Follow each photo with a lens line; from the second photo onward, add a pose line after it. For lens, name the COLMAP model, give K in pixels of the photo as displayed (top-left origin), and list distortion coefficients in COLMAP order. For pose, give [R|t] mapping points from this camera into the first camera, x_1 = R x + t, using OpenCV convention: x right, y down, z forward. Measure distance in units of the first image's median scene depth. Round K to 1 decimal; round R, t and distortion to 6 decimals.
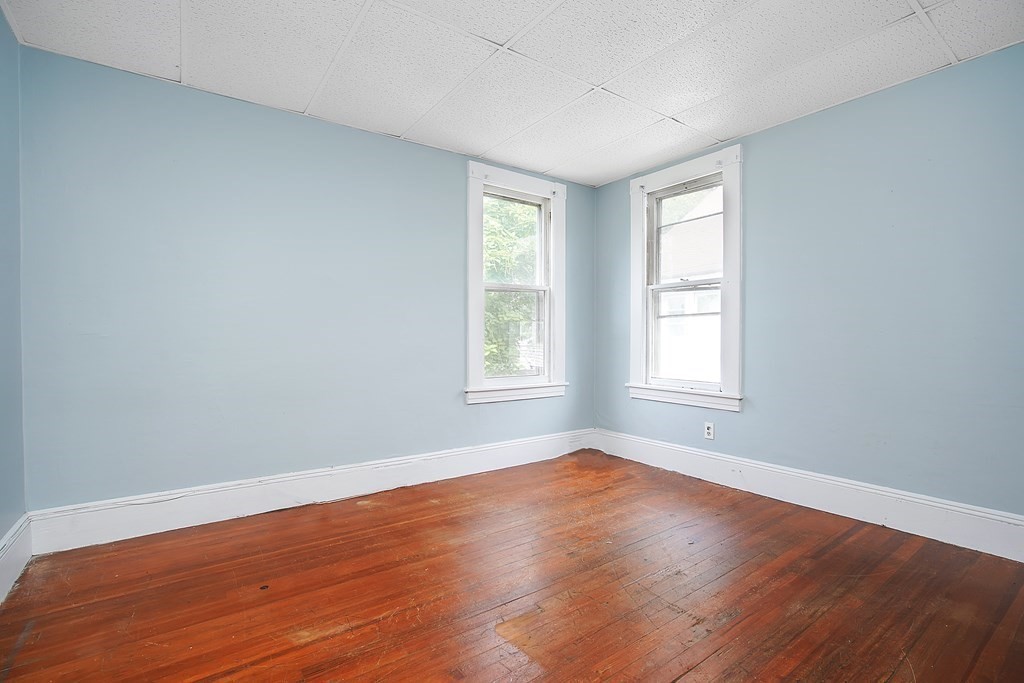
lens RADIAL K [[480.9, 0, 510.0], [0, 480.9, 348.8], [0, 0, 1]] dist [-0.068314, 0.030927]
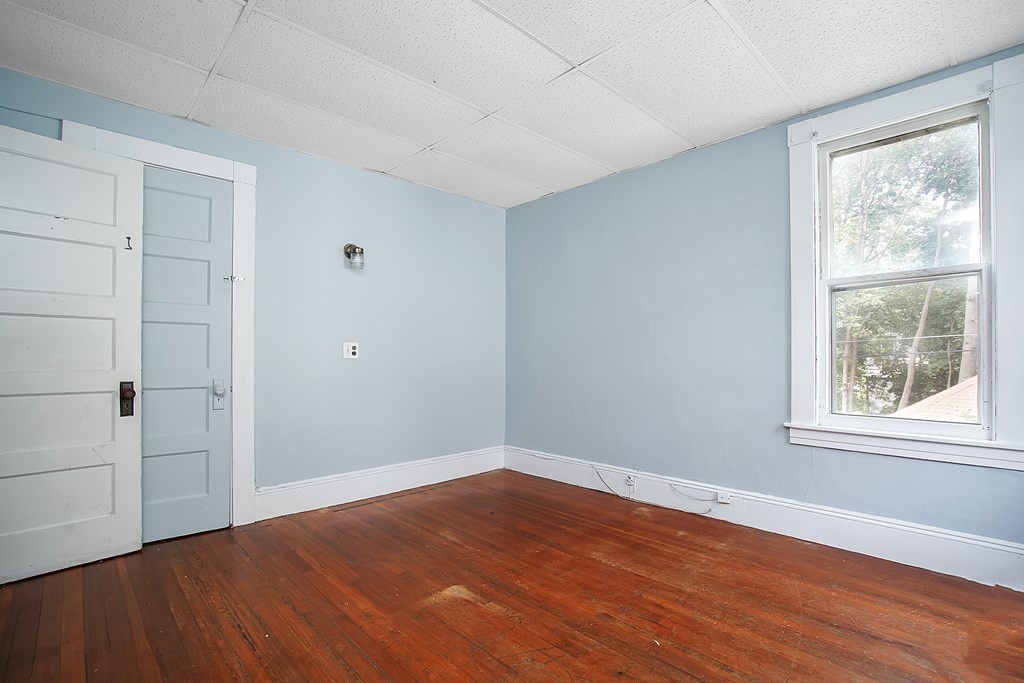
lens RADIAL K [[480.9, 0, 510.0], [0, 480.9, 348.8], [0, 0, 1]] dist [-0.068314, 0.030927]
pose [[0.120665, -0.013279, -0.992604, 0.757068], [-0.018609, 0.999705, -0.015636, -0.018972], [0.992519, 0.020358, 0.120382, 0.579840]]
